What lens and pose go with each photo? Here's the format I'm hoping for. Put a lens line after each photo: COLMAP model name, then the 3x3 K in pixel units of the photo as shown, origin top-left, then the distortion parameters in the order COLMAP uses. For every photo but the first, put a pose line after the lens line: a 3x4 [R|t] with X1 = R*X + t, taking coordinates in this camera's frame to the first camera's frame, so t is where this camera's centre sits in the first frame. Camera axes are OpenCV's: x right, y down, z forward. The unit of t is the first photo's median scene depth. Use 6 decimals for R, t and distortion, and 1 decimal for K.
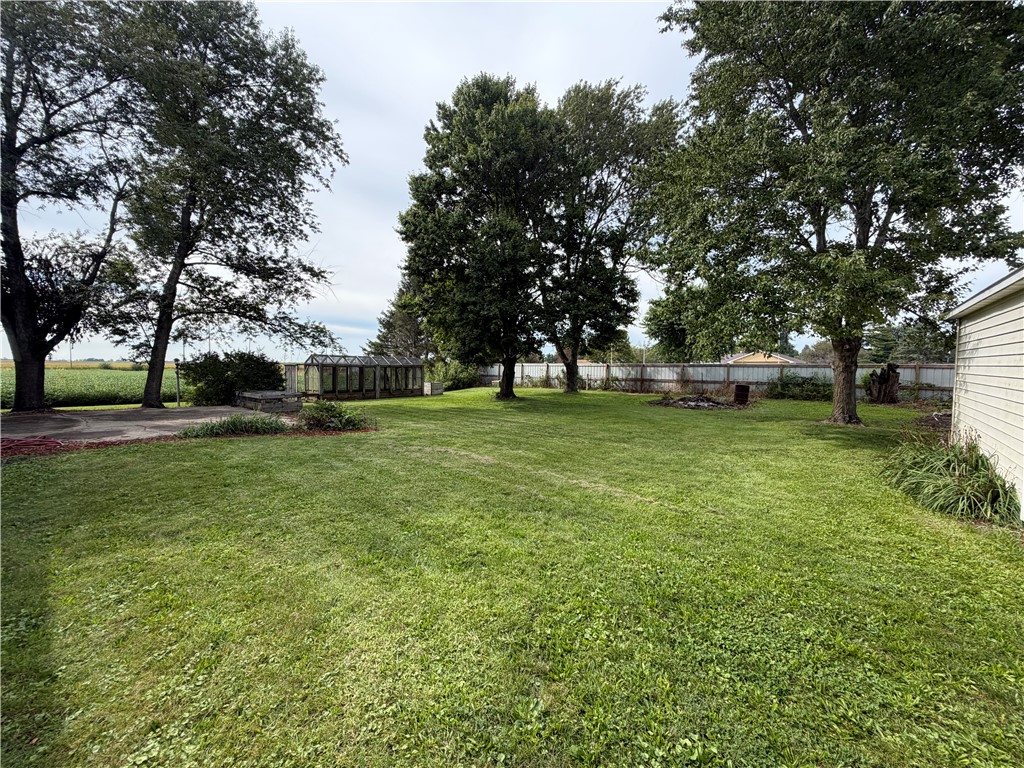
lens RADIAL K [[411.8, 0, 511.1], [0, 411.8, 384.8], [0, 0, 1]] dist [0.003802, -0.000097]
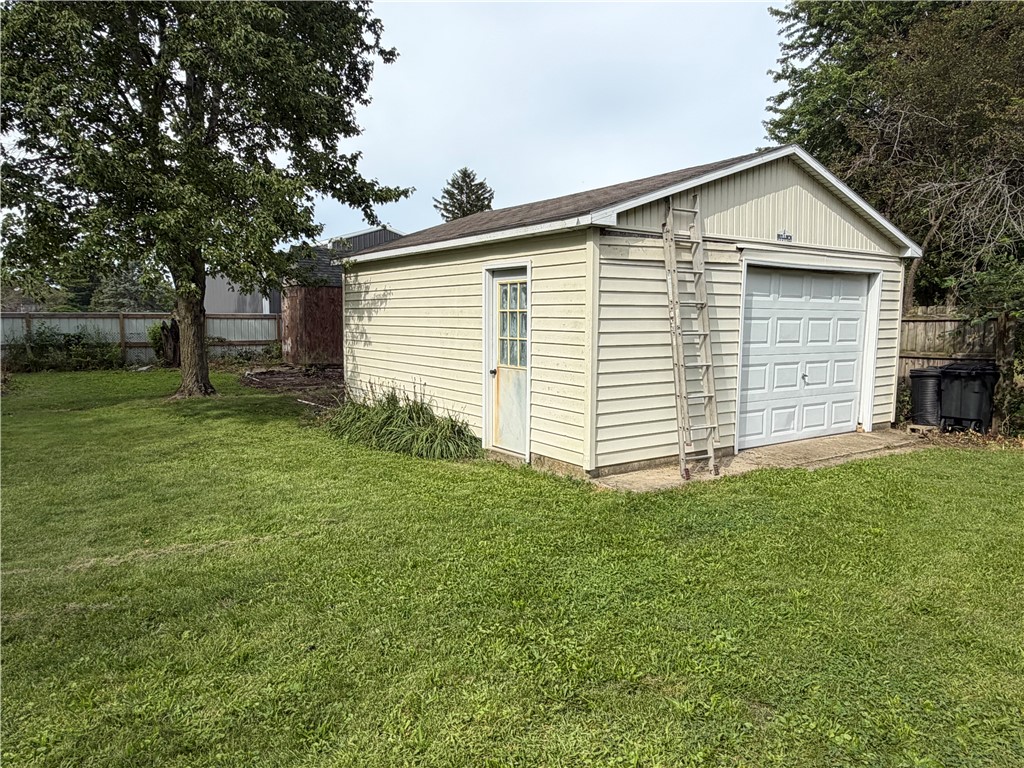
lens RADIAL K [[689.8, 0, 511.7], [0, 689.8, 379.5], [0, 0, 1]] dist [0.011206, 0.001151]
pose [[0.255077, -0.090387, 0.962687, -0.194987], [0.044911, 0.995654, 0.081583, -0.008277], [-0.965877, 0.022425, 0.258028, 0.130530]]
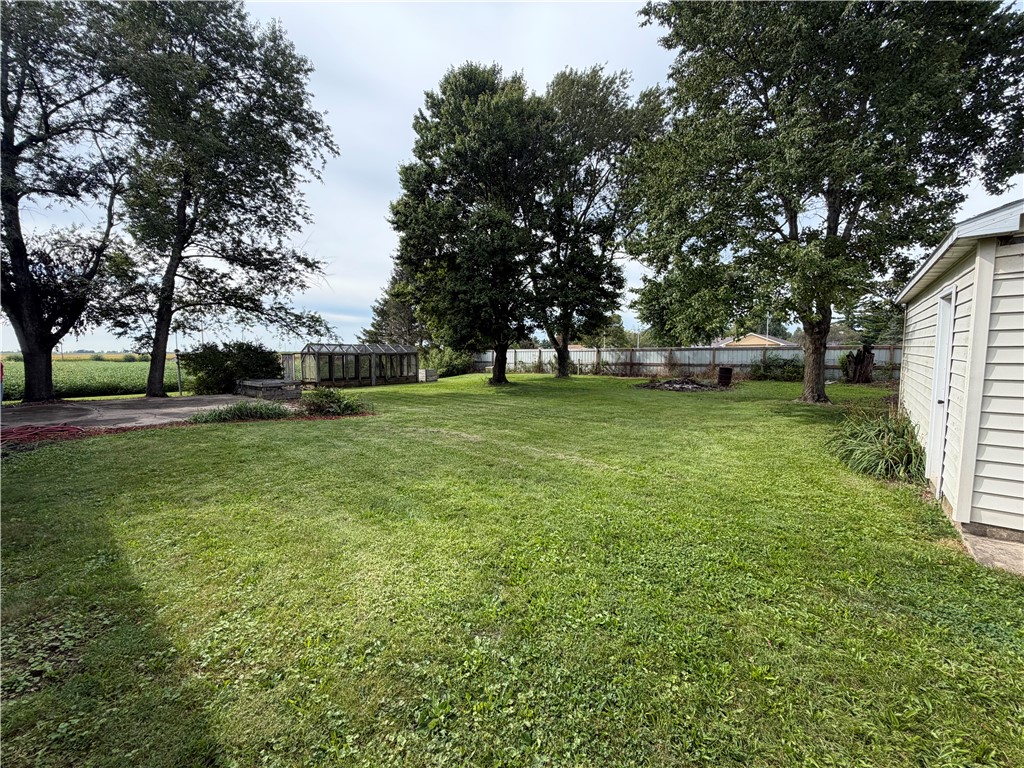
lens RADIAL K [[411.8, 0, 510.9], [0, 411.8, 385.5], [0, 0, 1]] dist [0.003802, -0.000097]
pose [[0.999856, -0.014199, 0.009254, 0.014454], [0.013862, 0.999274, 0.035498, 0.002155], [-0.009752, -0.035365, 0.999327, -0.048219]]
